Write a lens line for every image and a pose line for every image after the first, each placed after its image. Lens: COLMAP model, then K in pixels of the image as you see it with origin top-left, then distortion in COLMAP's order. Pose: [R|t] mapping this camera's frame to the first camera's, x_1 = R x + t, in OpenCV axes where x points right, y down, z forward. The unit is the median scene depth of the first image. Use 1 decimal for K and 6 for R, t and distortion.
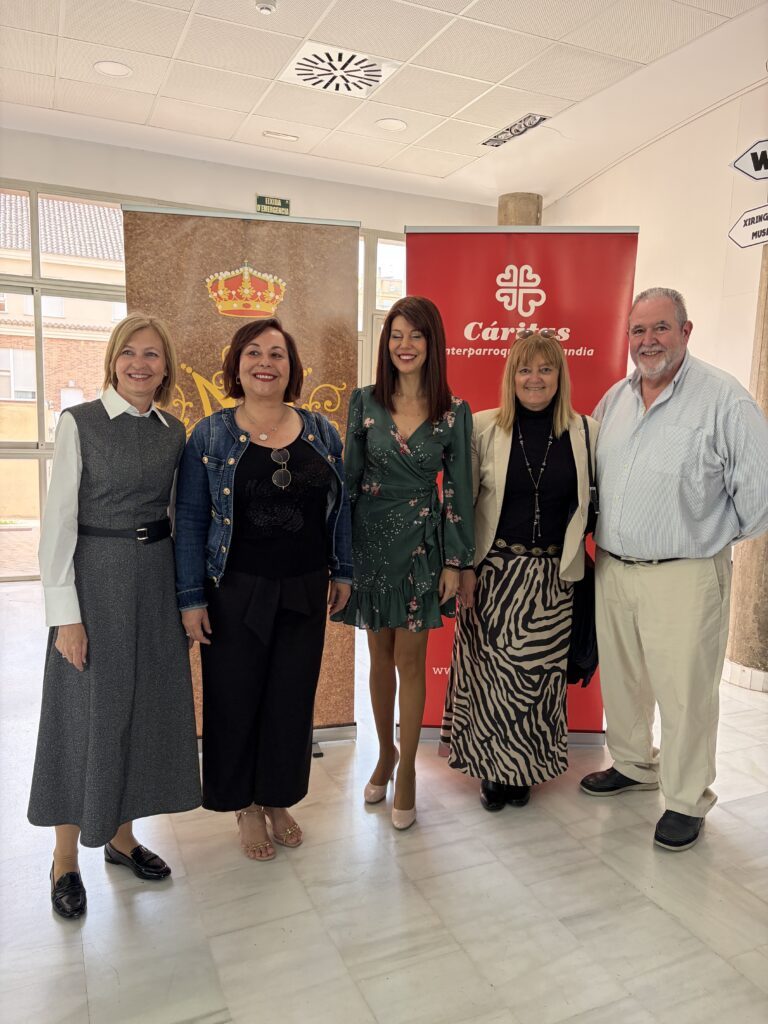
lens RADIAL K [[771.8, 0, 386.7], [0, 771.8, 512.5], [0, 0, 1]] dist [0.001837, -0.005586]
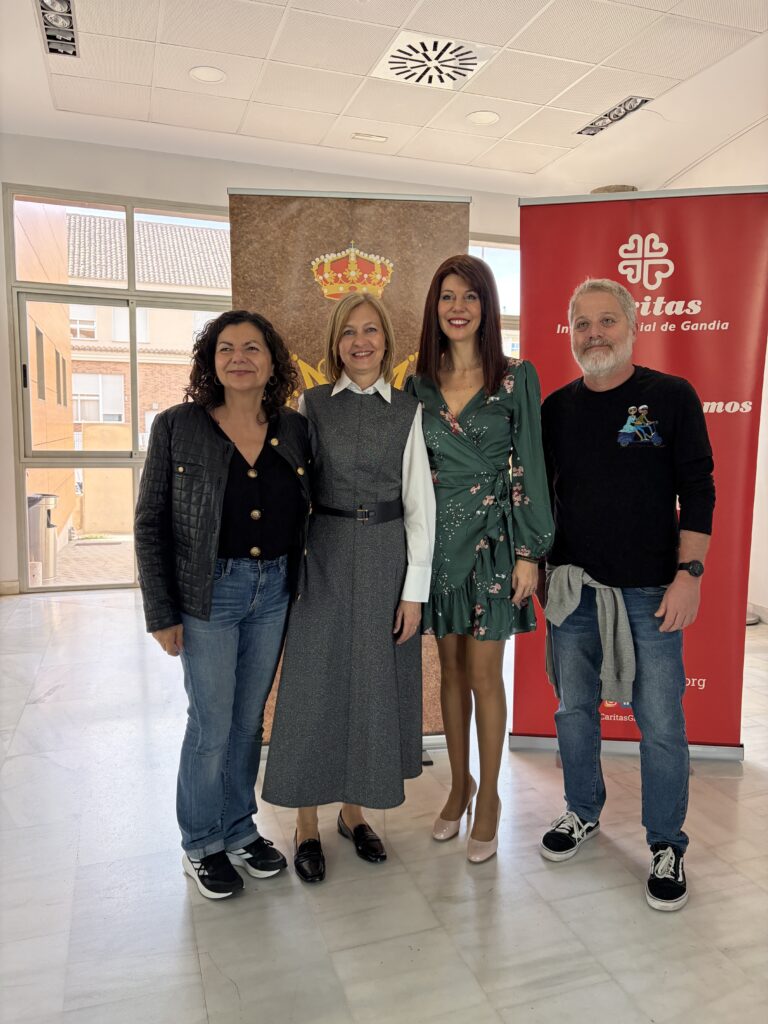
lens RADIAL K [[775.6, 0, 384.0], [0, 775.6, 512.0], [0, 0, 1]] dist [0.003414, -0.004614]
pose [[0.994988, -0.008581, -0.099623, -0.048857], [0.006134, 0.999672, -0.024847, 0.033739], [0.099804, 0.024111, 0.994715, 0.050519]]
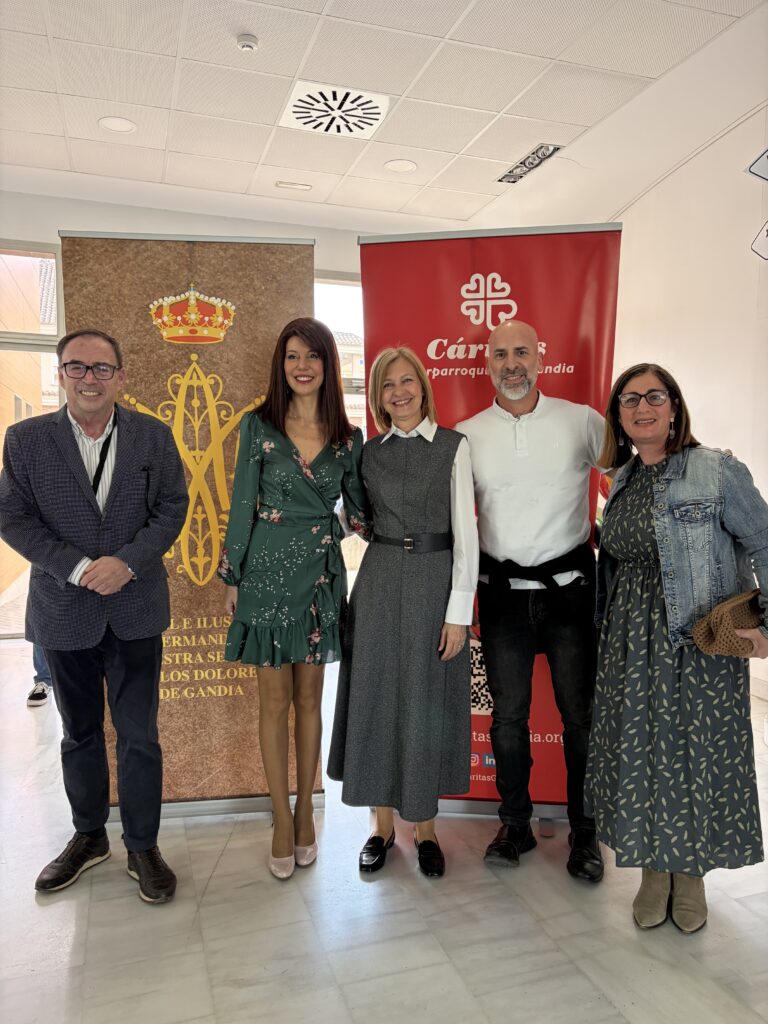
lens RADIAL K [[768.4, 0, 379.4], [0, 768.4, 514.5], [0, 0, 1]] dist [0.039227, -0.056743]
pose [[0.994437, -0.018388, -0.103717, 0.136049], [0.010189, 0.996820, -0.079035, 0.030453], [0.104840, 0.077538, 0.991462, 0.108437]]
